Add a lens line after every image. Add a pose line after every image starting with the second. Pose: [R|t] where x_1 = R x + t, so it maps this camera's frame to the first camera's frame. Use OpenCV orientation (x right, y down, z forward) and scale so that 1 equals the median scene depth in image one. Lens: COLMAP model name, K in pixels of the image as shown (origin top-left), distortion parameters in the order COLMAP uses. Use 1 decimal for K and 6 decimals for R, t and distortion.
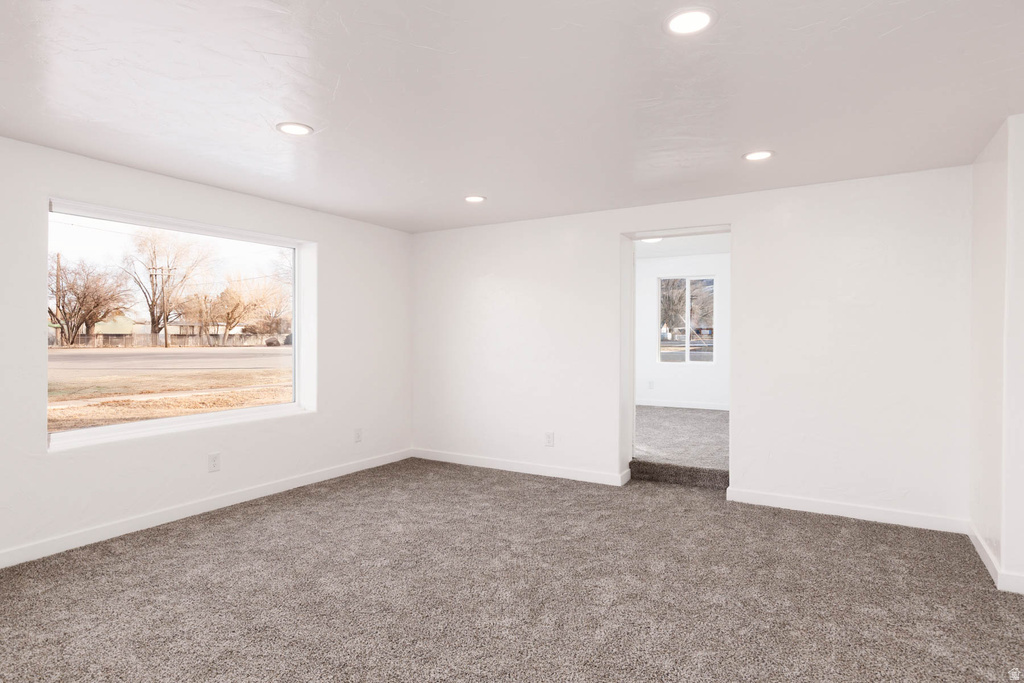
lens RADIAL K [[582.3, 0, 489.1], [0, 582.3, 337.9], [0, 0, 1]] dist [0.033831, -0.000316]
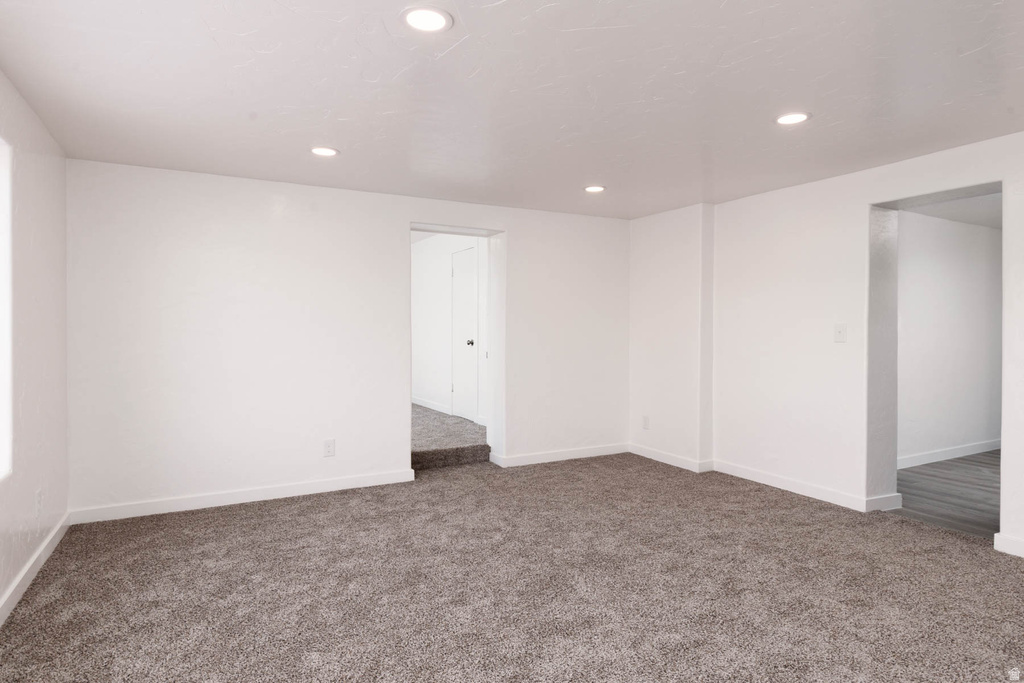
lens RADIAL K [[593.4, 0, 509.2], [0, 593.4, 336.6], [0, 0, 1]] dist [-0.001091, -0.001735]
pose [[0.495853, -0.013835, 0.868296, -0.182603], [0.002577, 0.999892, 0.014460, -0.000408], [-0.868402, -0.004933, 0.495836, 0.122048]]
